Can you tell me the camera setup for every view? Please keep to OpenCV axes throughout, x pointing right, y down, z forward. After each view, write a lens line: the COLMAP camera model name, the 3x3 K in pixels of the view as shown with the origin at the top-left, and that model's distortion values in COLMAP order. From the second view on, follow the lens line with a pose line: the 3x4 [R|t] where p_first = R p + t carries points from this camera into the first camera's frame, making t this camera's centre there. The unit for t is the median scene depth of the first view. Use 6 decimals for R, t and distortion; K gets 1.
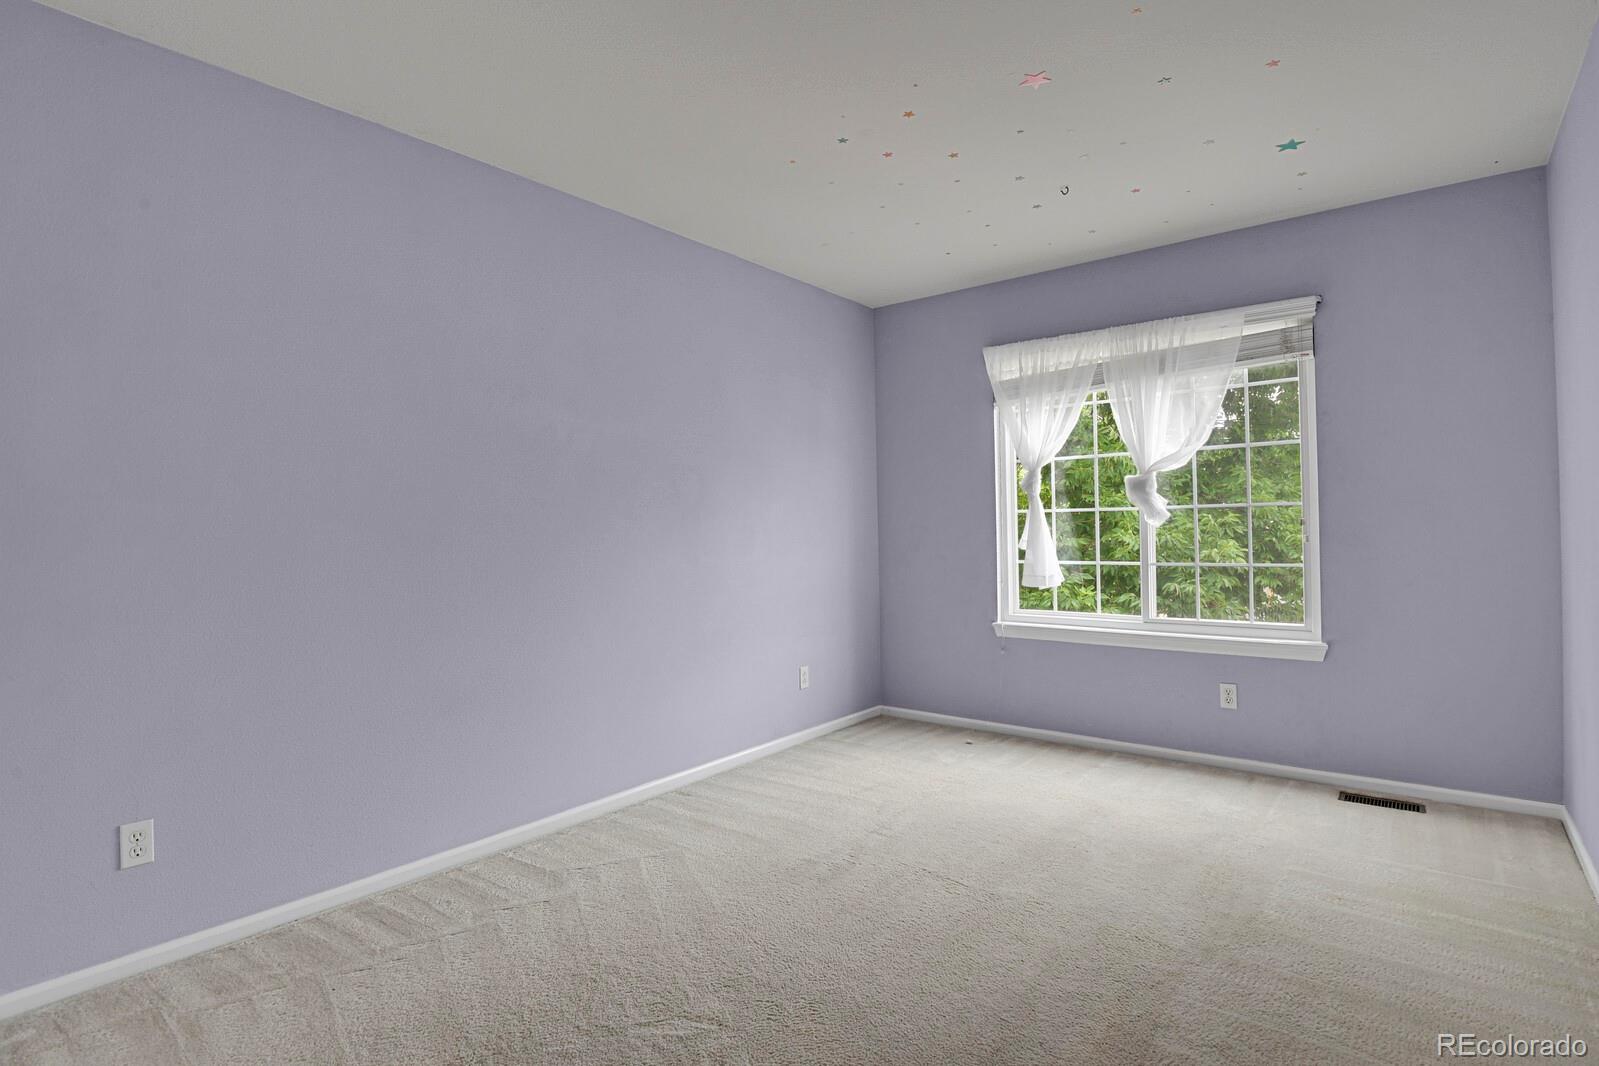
lens RADIAL K [[787.4, 0, 809.3], [0, 787.4, 523.6], [0, 0, 1]] dist [-0.015697, -0.009497]
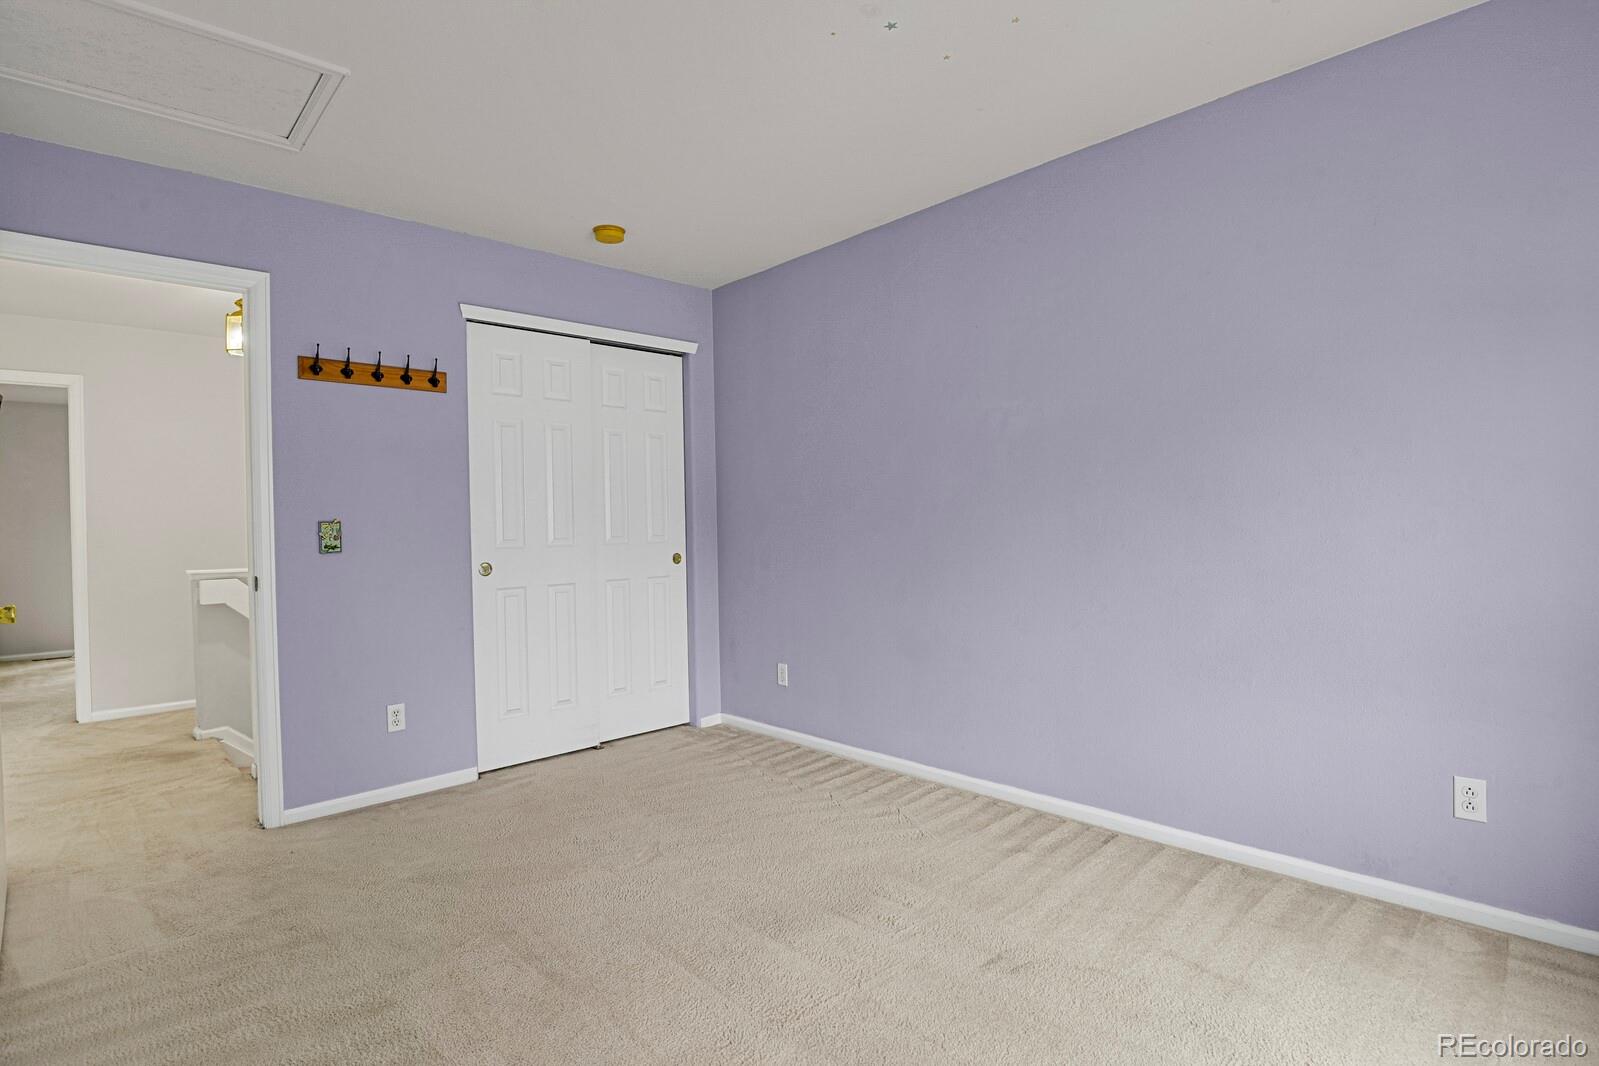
lens RADIAL K [[787.4, 0, 809.3], [0, 787.4, 523.6], [0, 0, 1]] dist [-0.015697, -0.009497]
pose [[-0.138215, 0.021243, -0.990174, 0.742236], [0.031781, 0.999350, 0.017003, -0.004434], [0.989892, -0.029119, -0.138800, 0.898335]]
